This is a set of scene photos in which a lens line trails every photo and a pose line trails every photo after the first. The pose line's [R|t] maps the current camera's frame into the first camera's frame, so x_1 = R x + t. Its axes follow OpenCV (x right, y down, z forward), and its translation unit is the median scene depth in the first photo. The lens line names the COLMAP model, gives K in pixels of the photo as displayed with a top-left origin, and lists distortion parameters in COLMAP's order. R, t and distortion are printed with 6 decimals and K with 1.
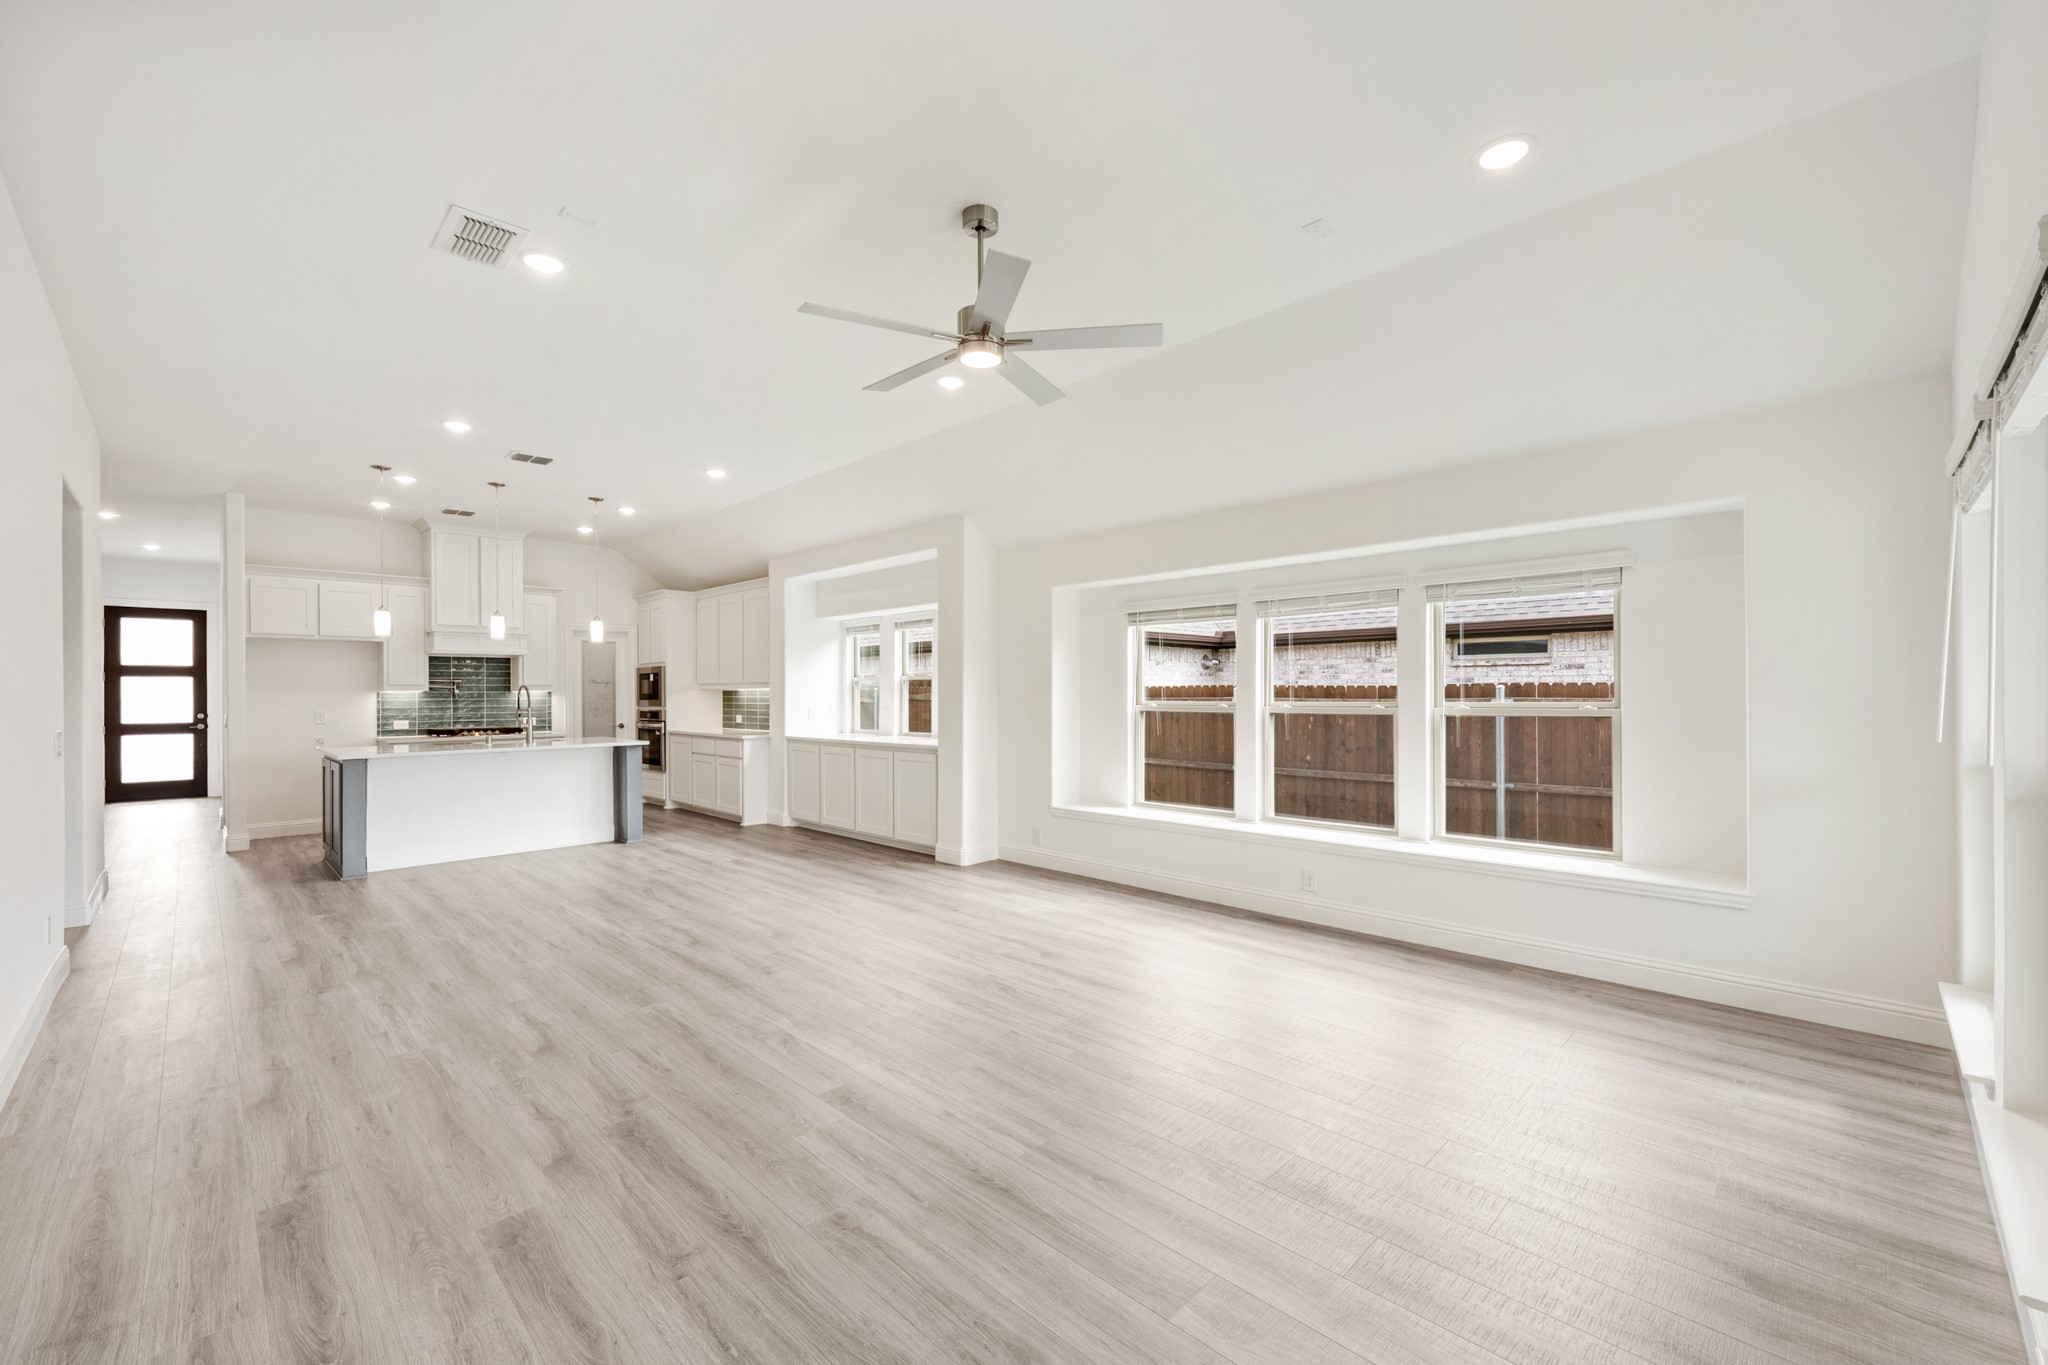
lens RADIAL K [[829.6, 0, 1020.9], [0, 829.6, 691.7], [0, 0, 1]] dist [0.003979, -0.000430]
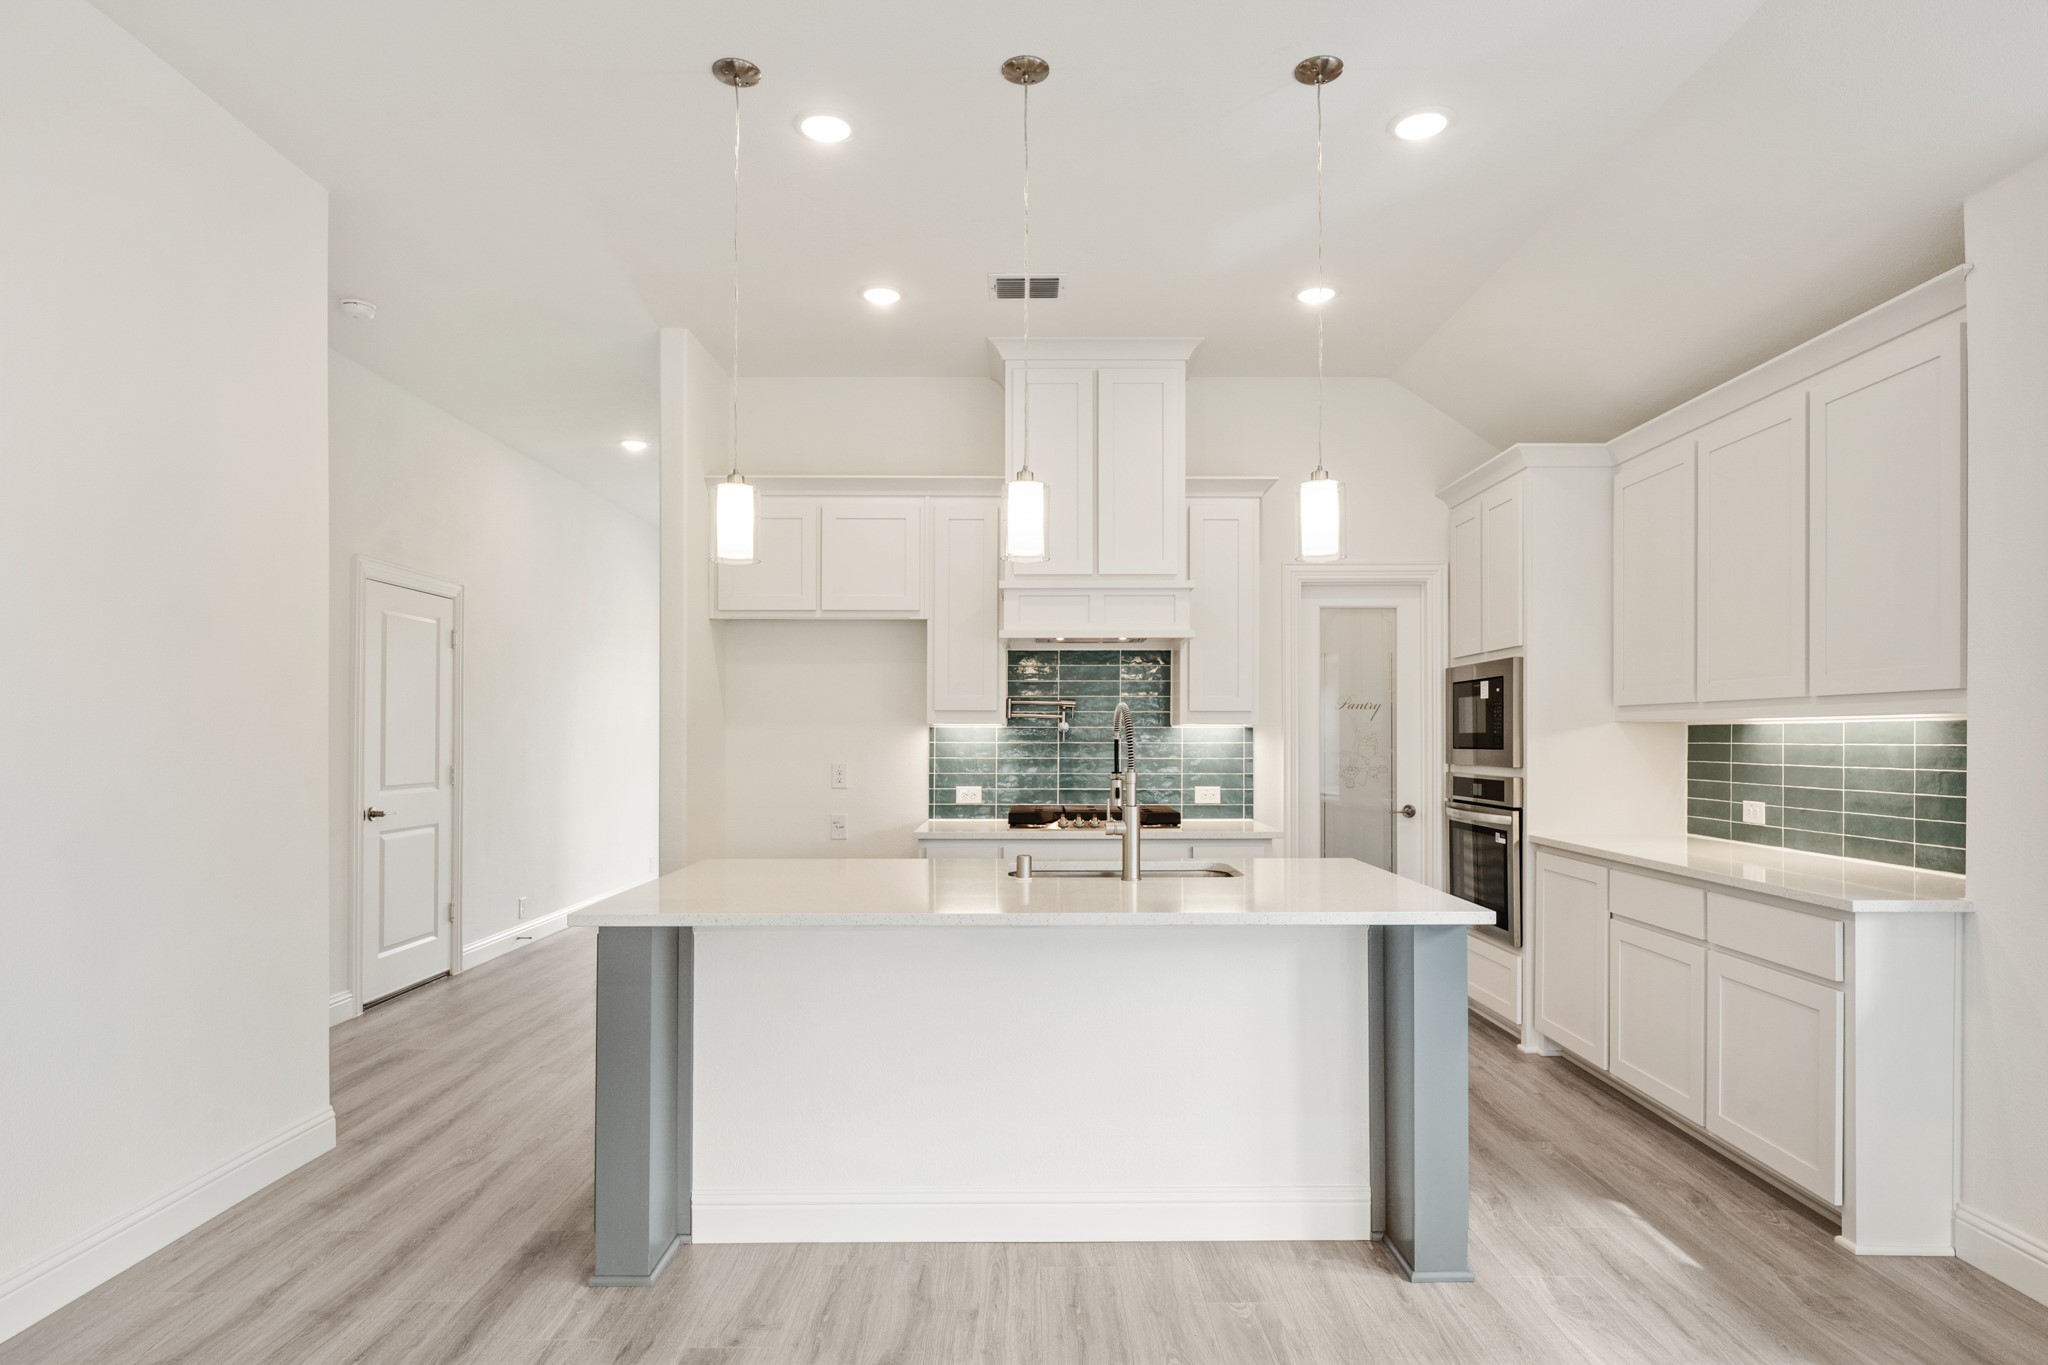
lens RADIAL K [[1143.3, 0, 1019.9], [0, 1143.3, 726.9], [0, 0, 1]] dist [-0.001920, 0.001789]
pose [[0.701520, 0.001045, -0.712649, -0.286406], [-0.004396, 0.999986, -0.002861, 0.002716], [0.712636, 0.005140, 0.701515, 0.622987]]
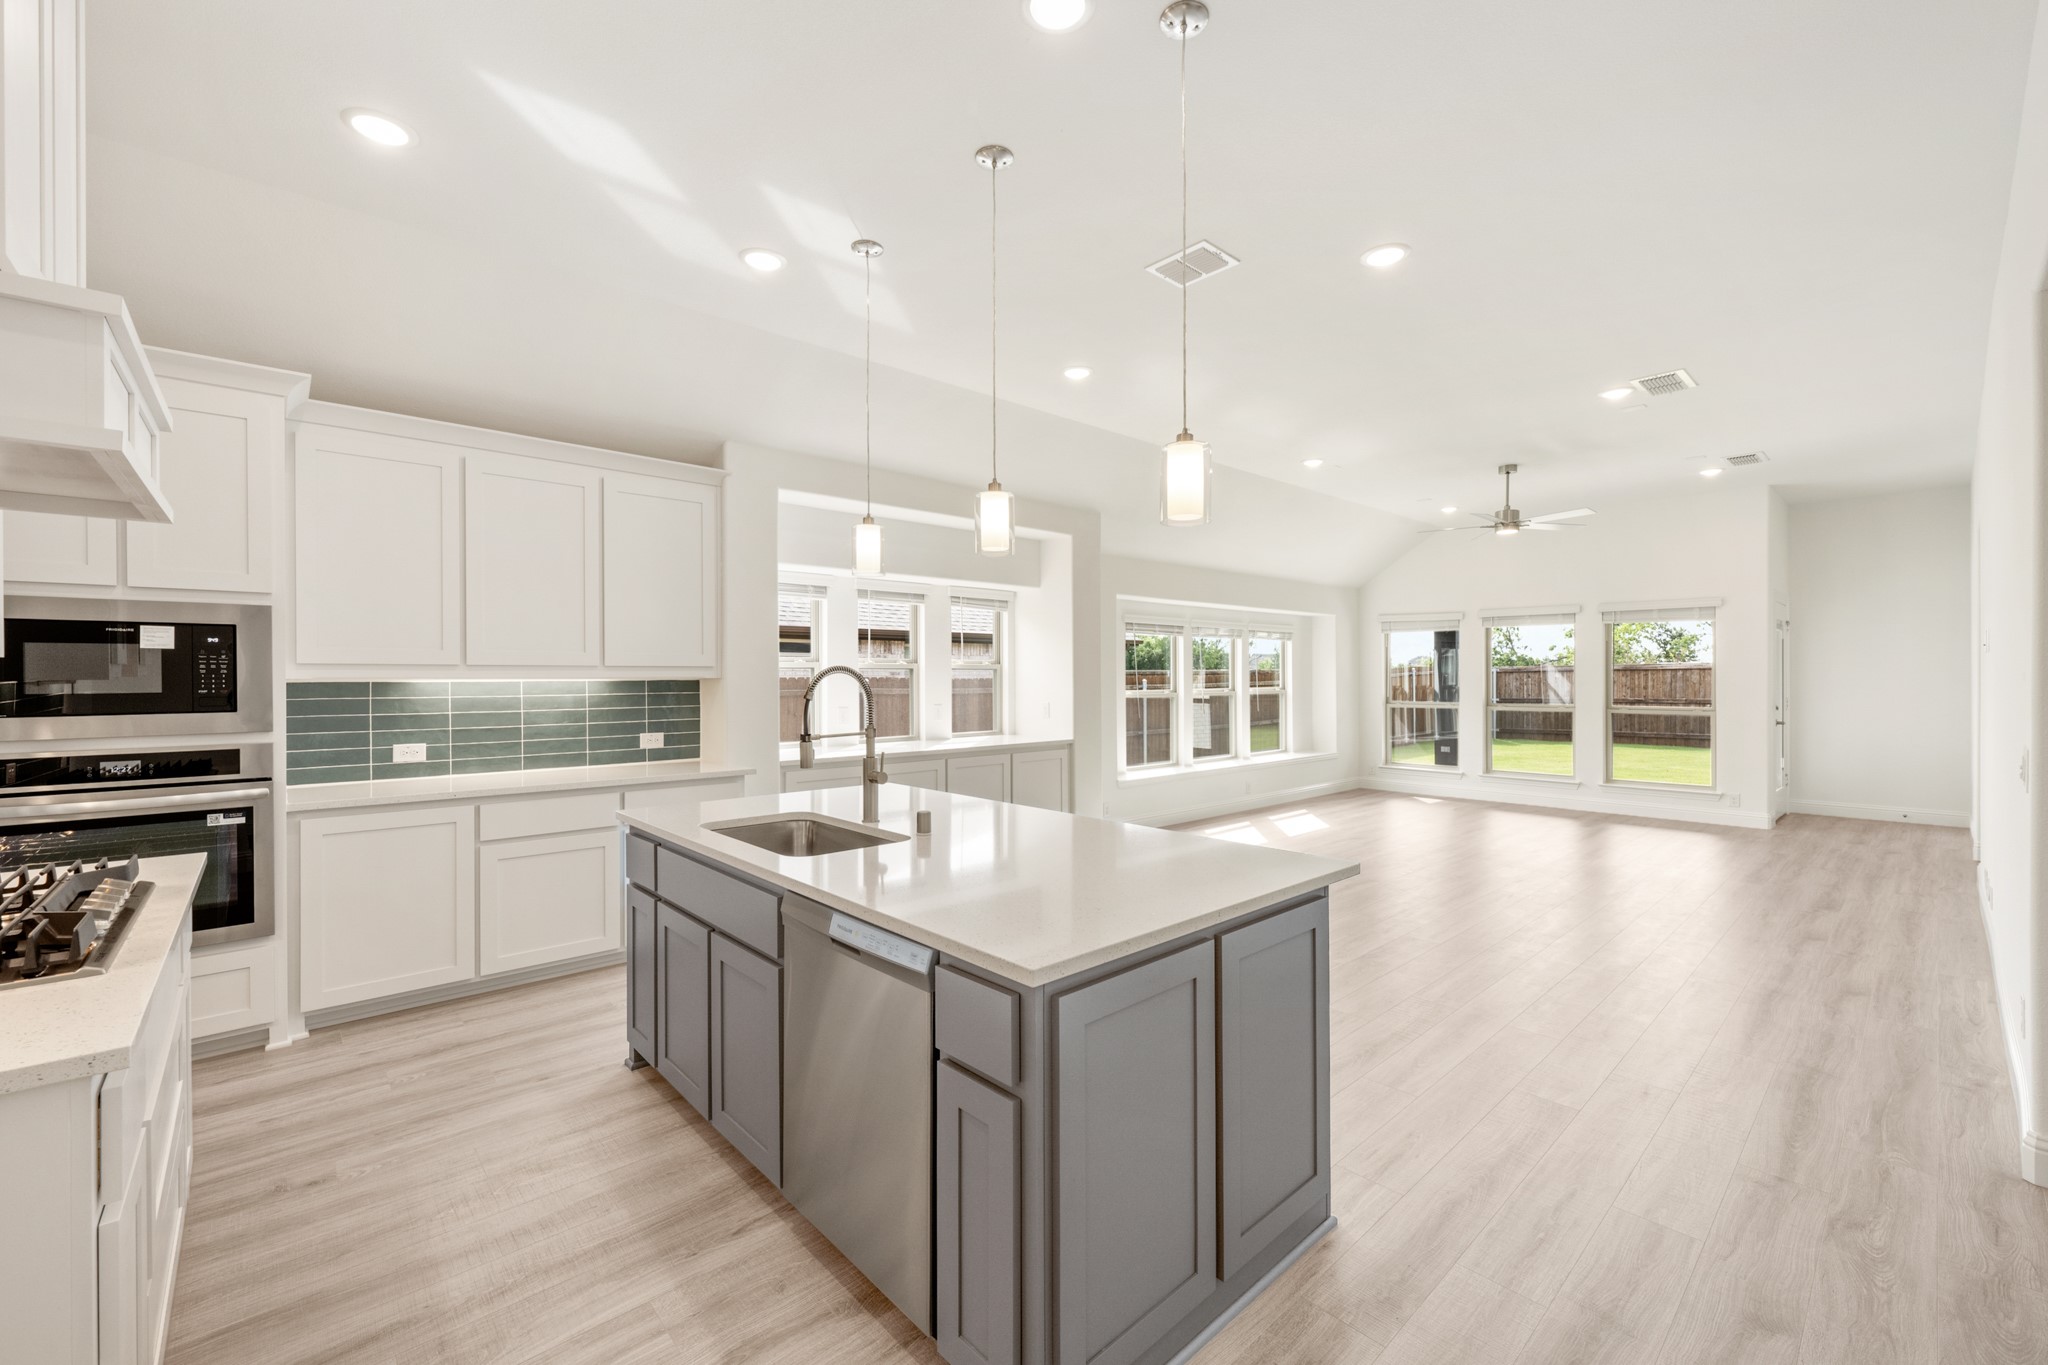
lens RADIAL K [[829.6, 0, 1030.7], [0, 829.6, 656.5], [0, 0, 1]] dist [0.003979, -0.000430]
pose [[0.045113, 0.031314, 0.998491, -0.932967], [0.001783, 0.999504, -0.031427, -0.000832], [-0.998980, 0.003198, 0.045035, 0.871123]]
